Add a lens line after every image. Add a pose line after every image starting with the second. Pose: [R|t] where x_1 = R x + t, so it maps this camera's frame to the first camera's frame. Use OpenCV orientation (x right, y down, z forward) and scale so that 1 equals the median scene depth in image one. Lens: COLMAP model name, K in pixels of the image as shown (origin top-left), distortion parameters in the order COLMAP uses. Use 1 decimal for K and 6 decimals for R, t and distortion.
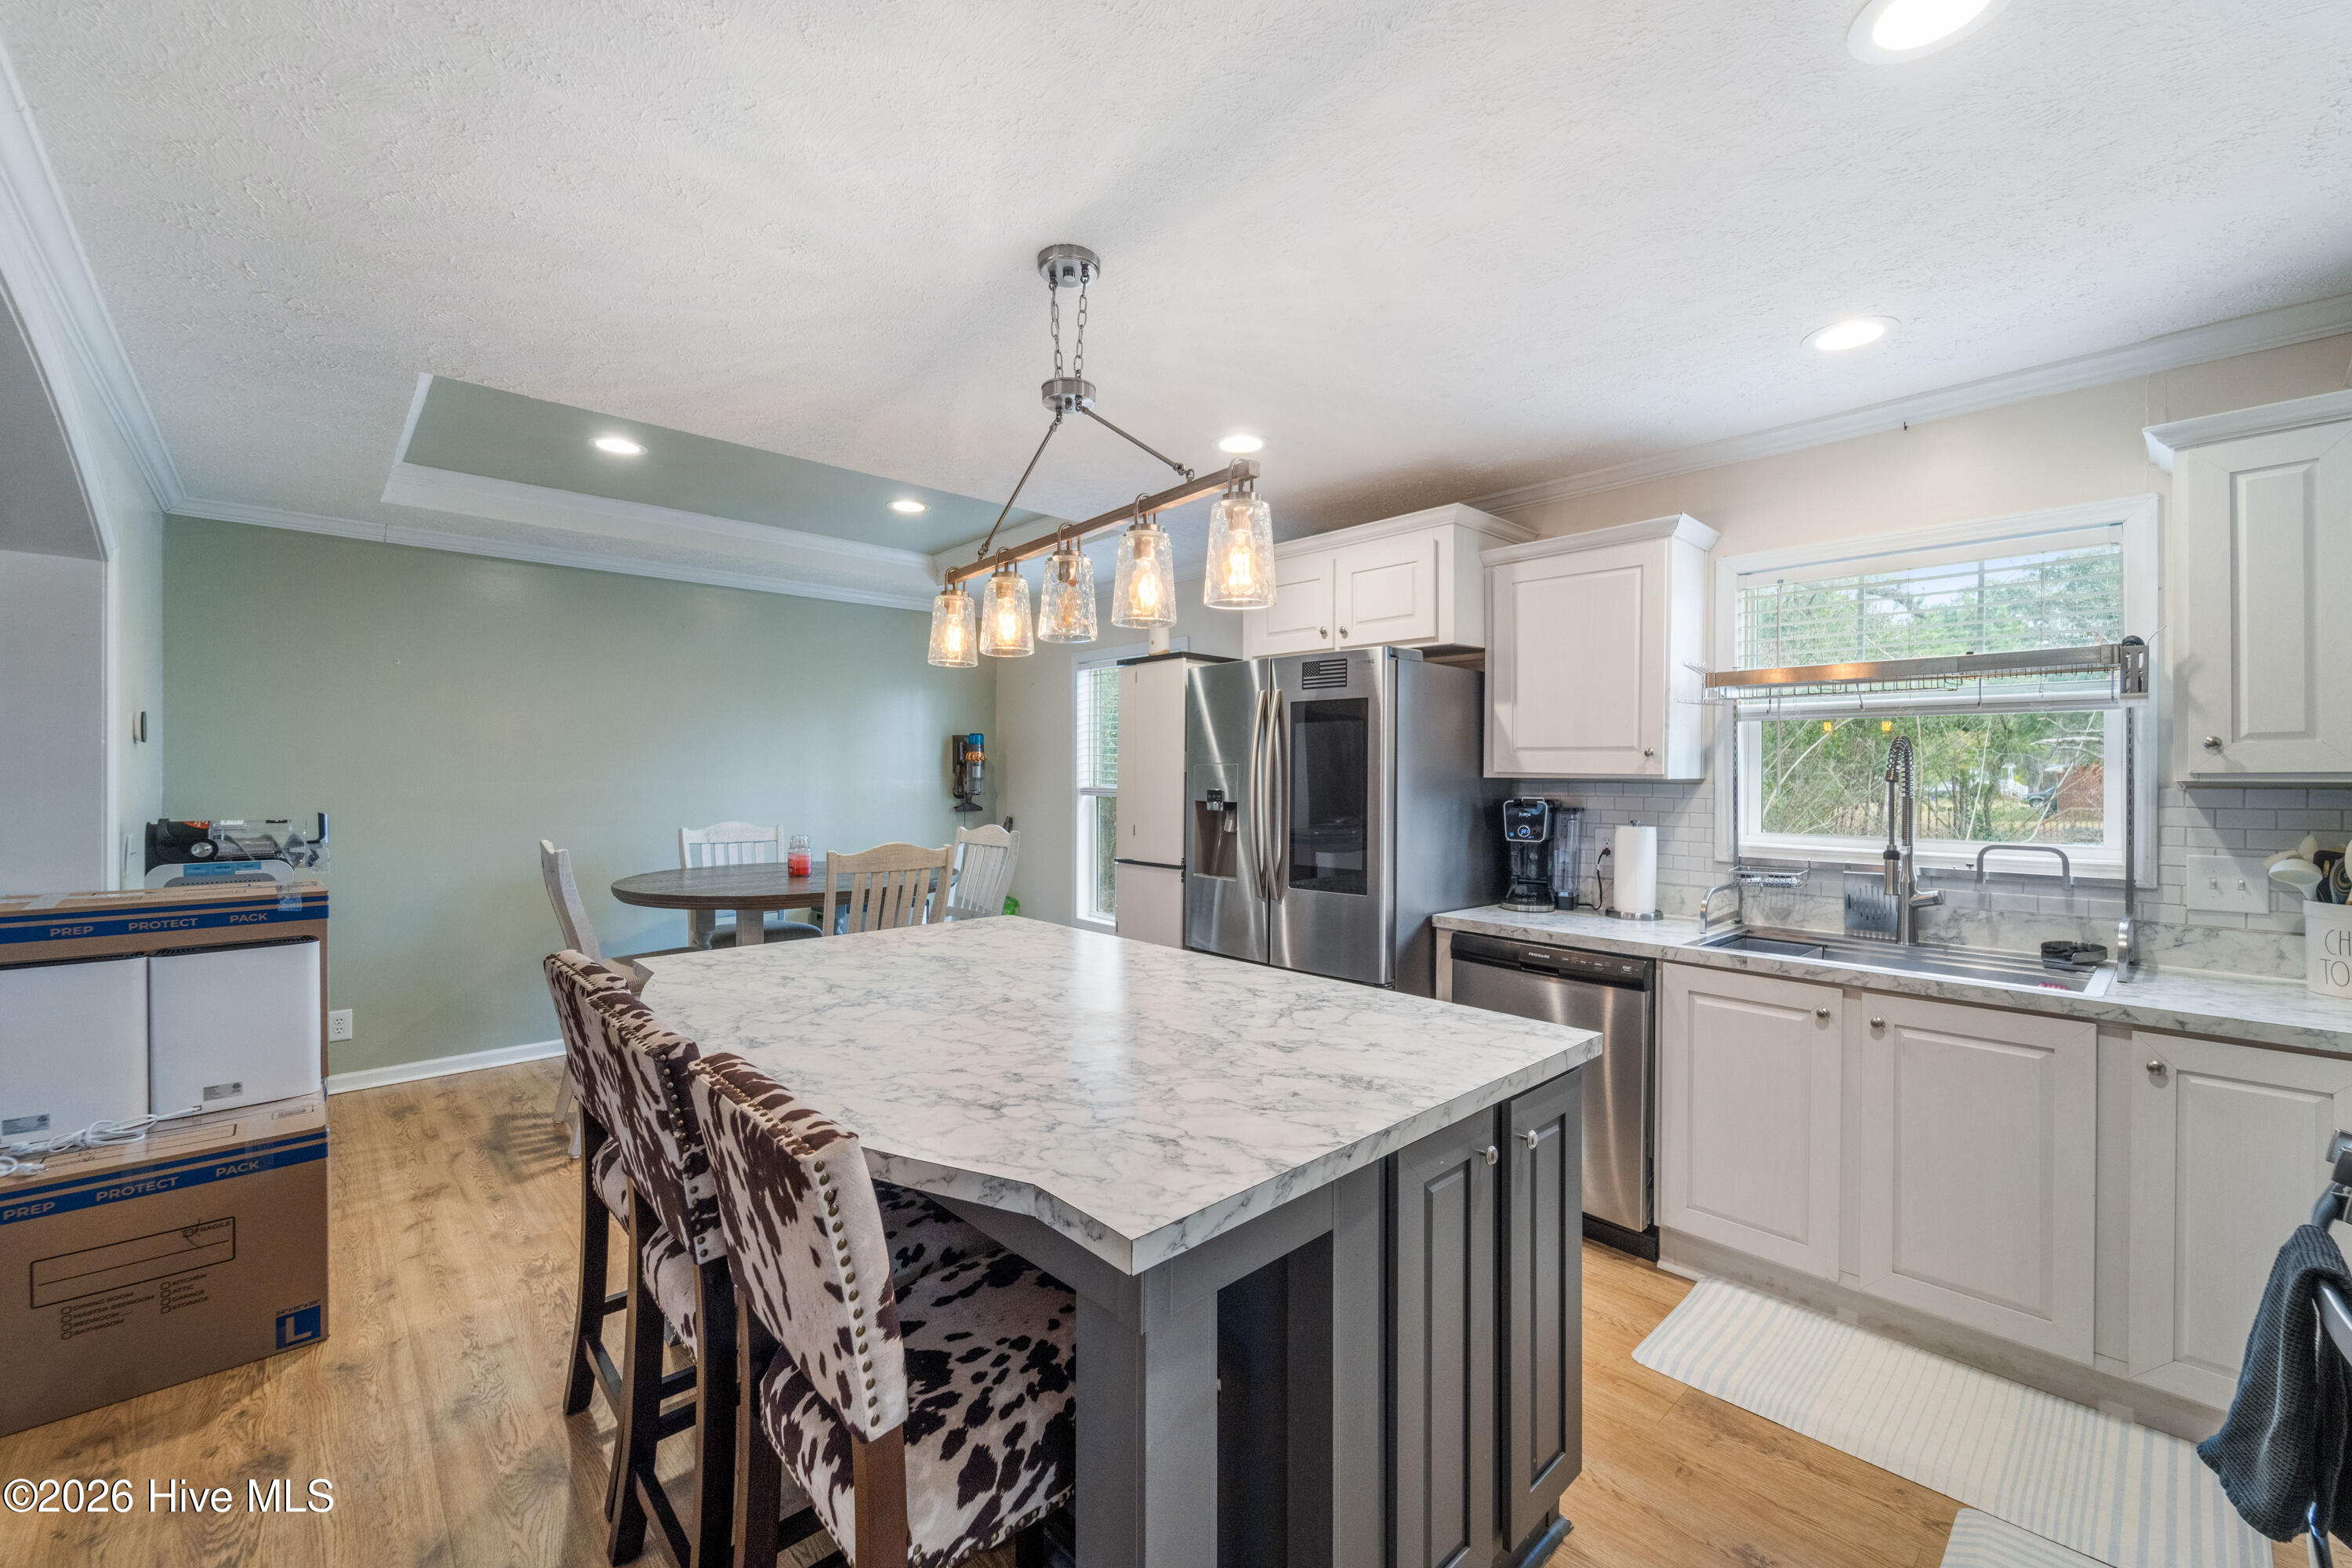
lens RADIAL K [[956.1, 0, 1183.7], [0, 956.1, 777.4], [0, 0, 1]] dist [0.003834, -0.002781]
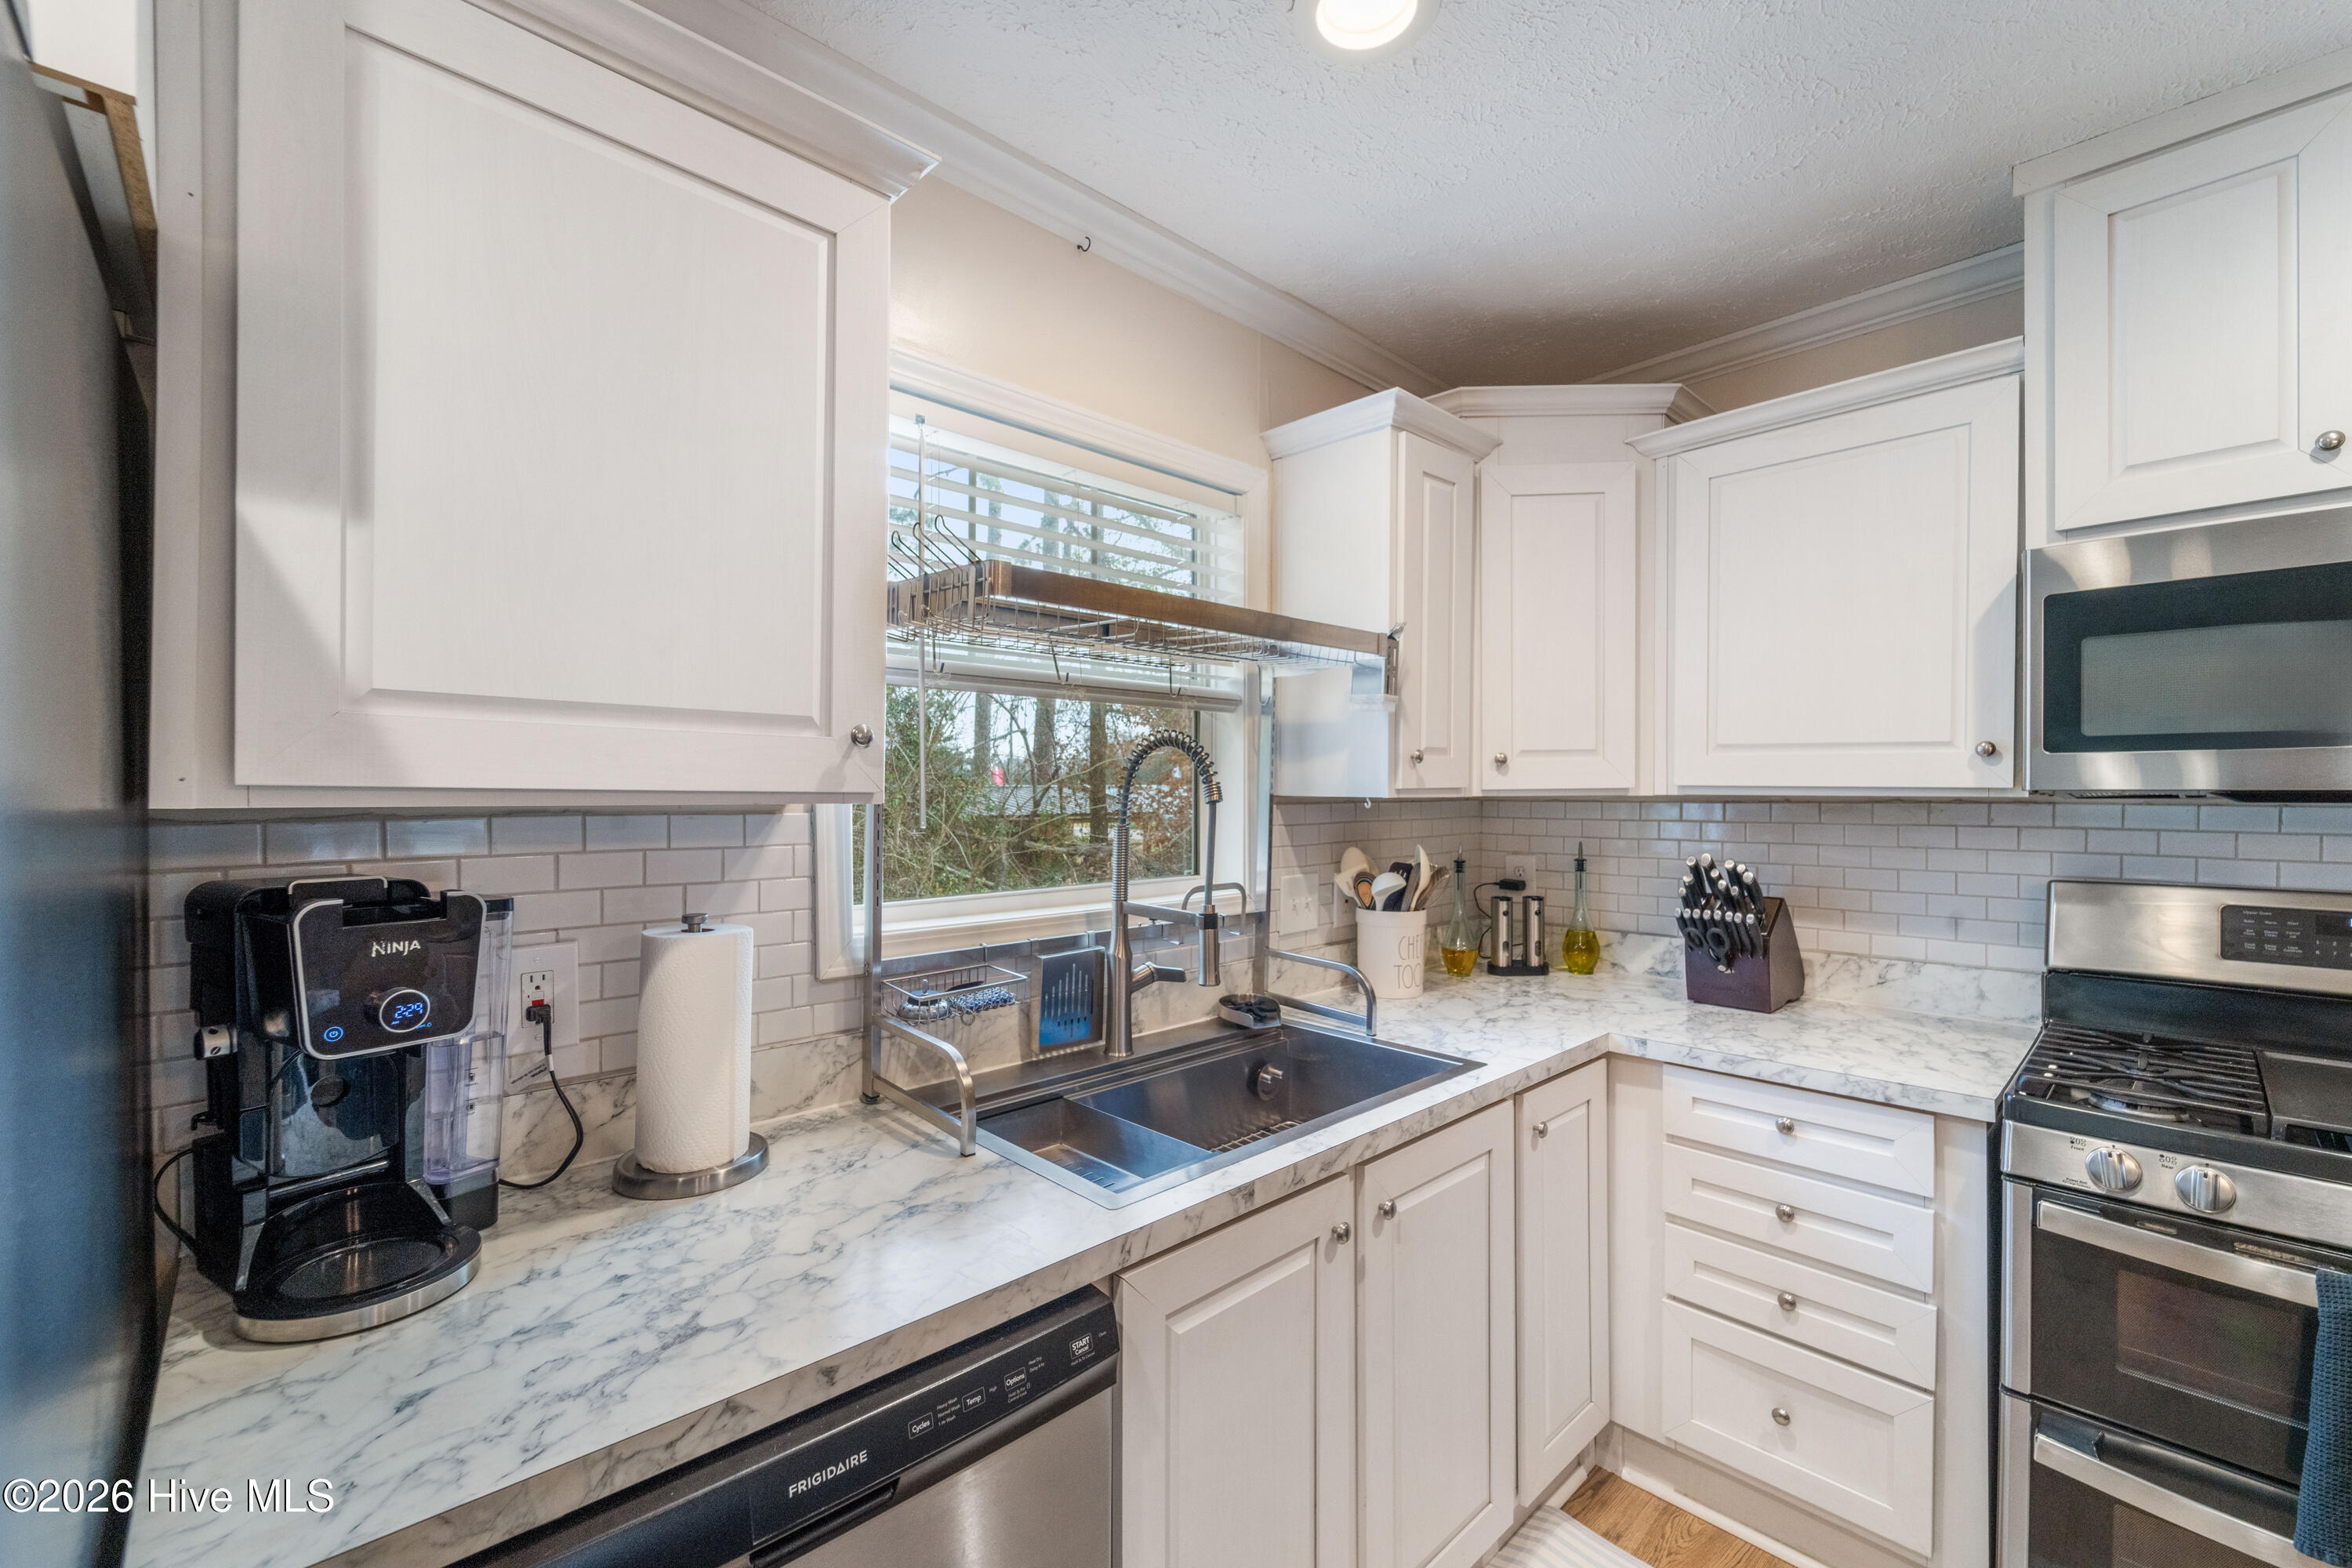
lens RADIAL K [[956.1, 0, 1184.0], [0, 956.1, 795.3], [0, 0, 1]] dist [0.003834, -0.002781]
pose [[-0.003312, -0.010737, 0.999937, 0.113190], [0.001915, 0.999940, 0.010744, -0.006550], [-0.999993, 0.001951, -0.003291, 0.969974]]
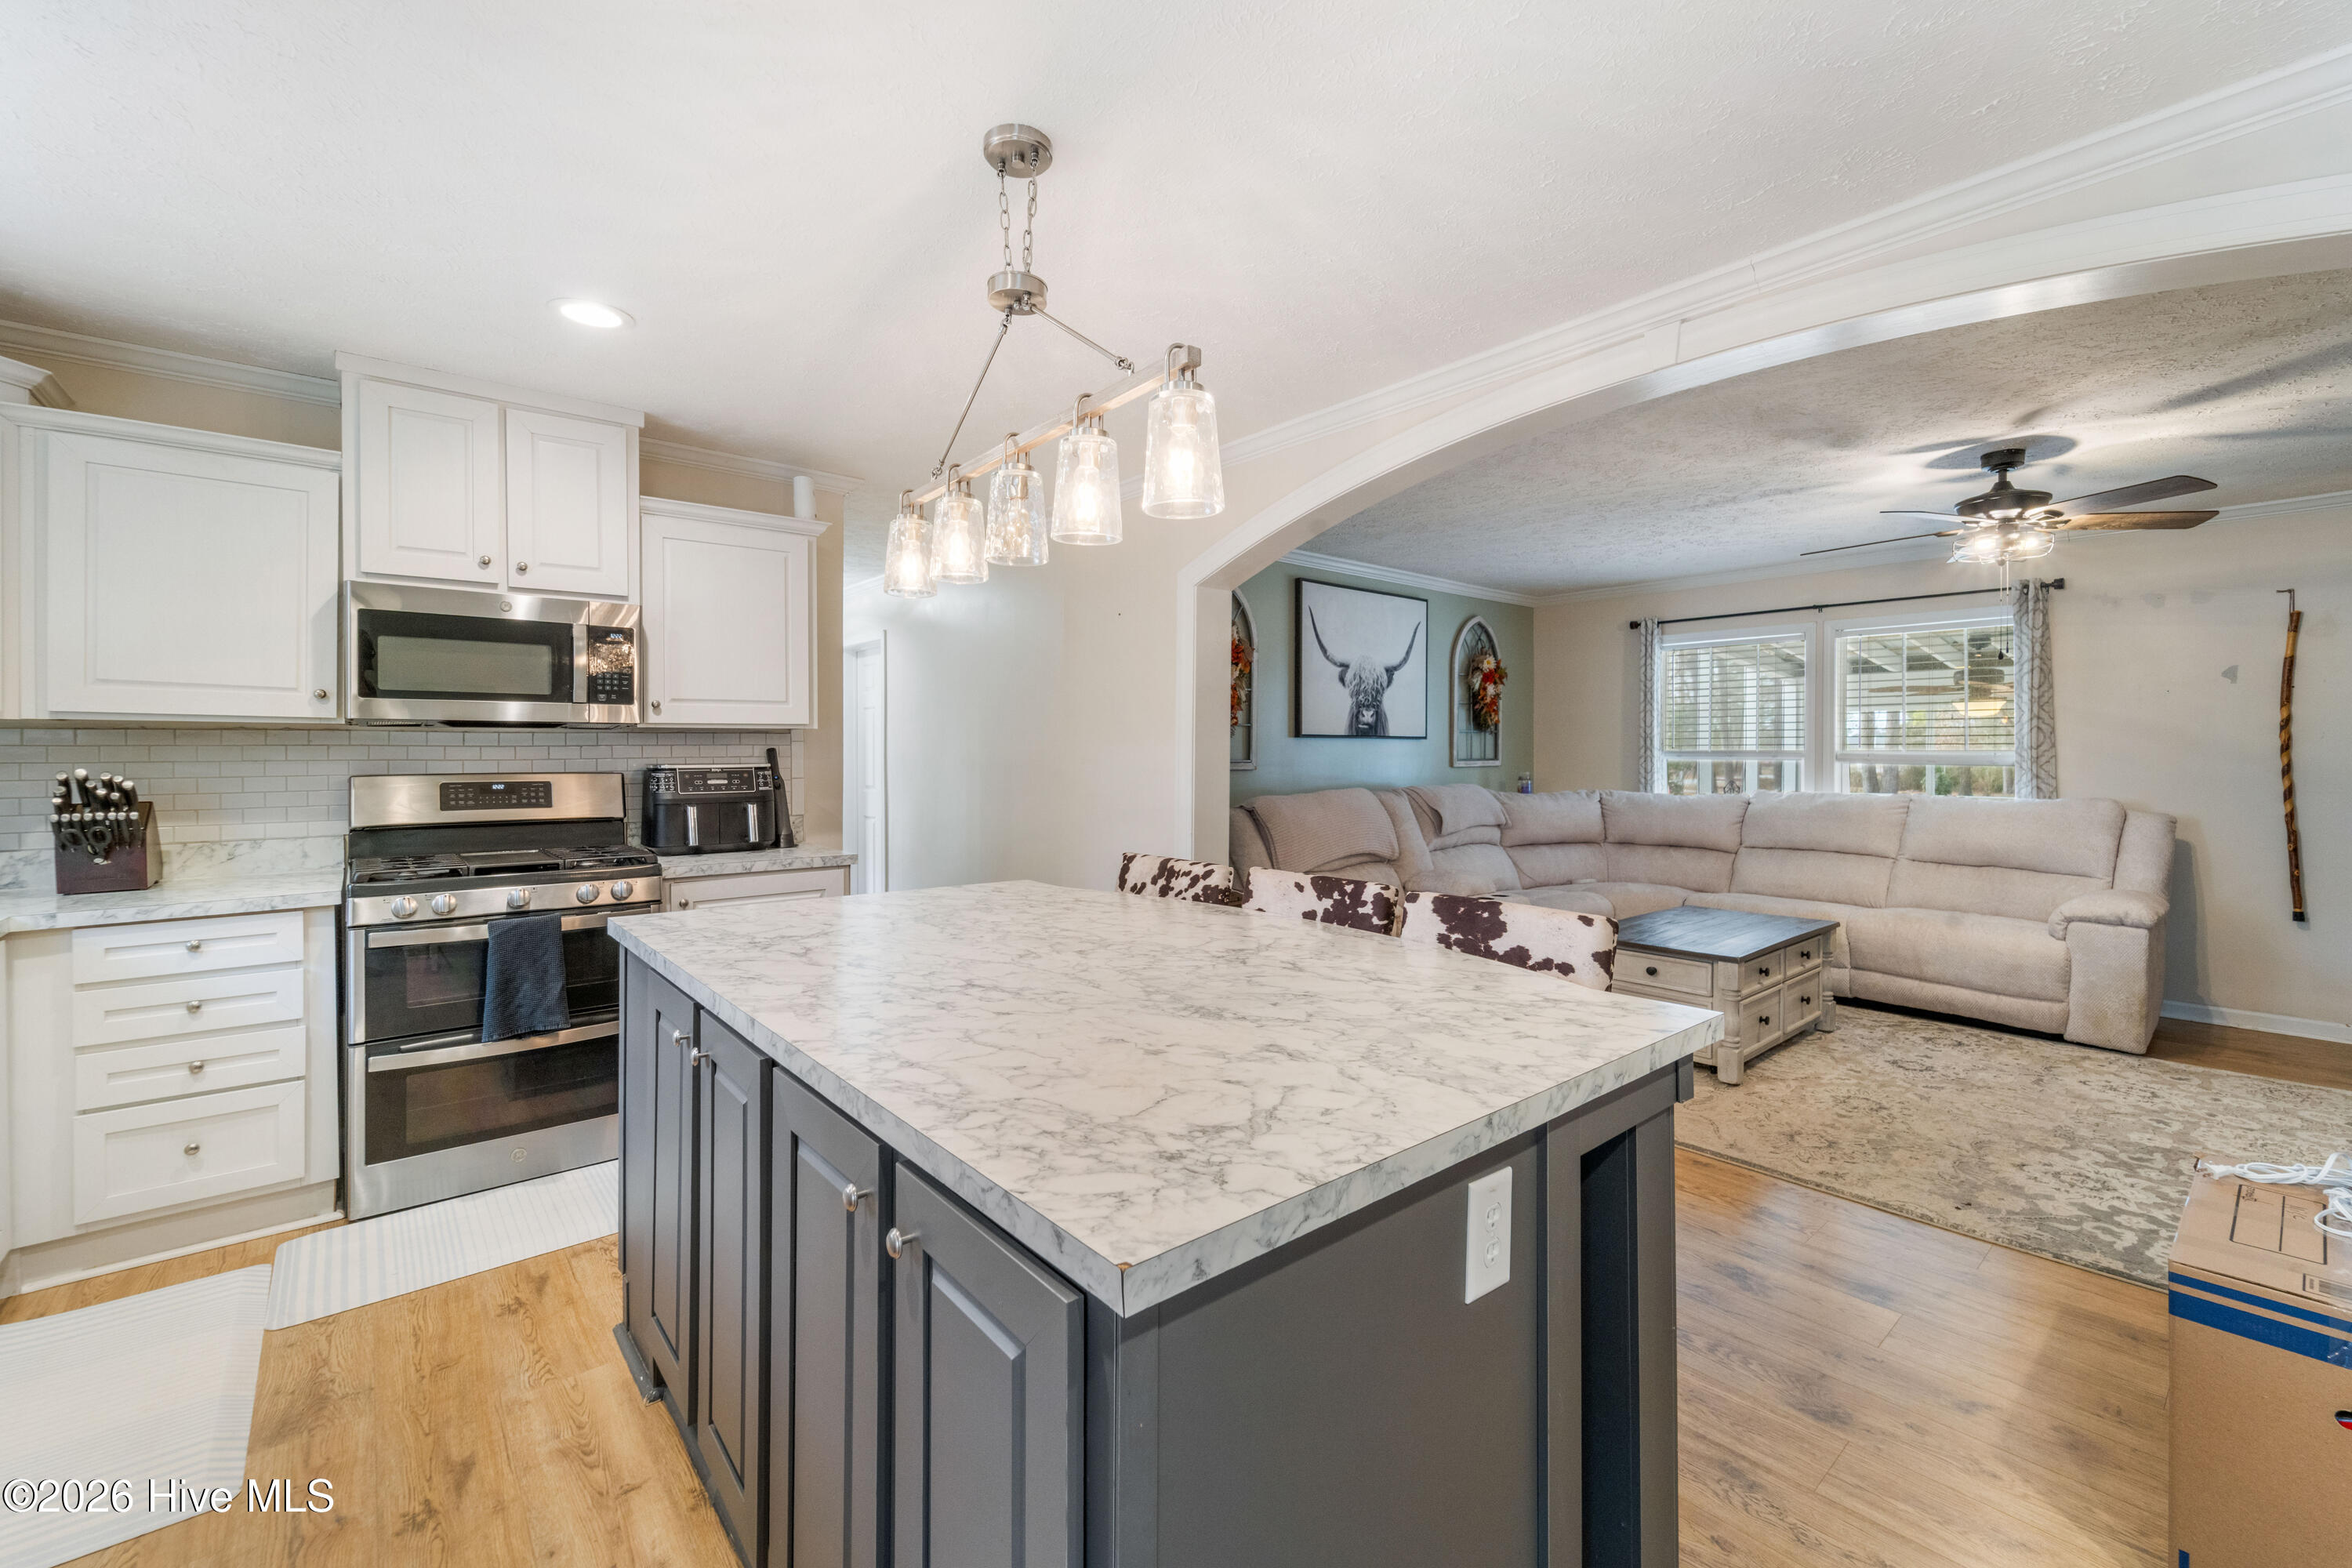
lens RADIAL K [[956.1, 0, 1183.0], [0, 956.1, 756.7], [0, 0, 1]] dist [0.003834, -0.002781]
pose [[-0.998970, -0.003536, 0.045242, -0.241346], [-0.003280, 0.999978, 0.005737, 0.029967], [-0.045261, 0.005583, -0.998960, 1.437778]]
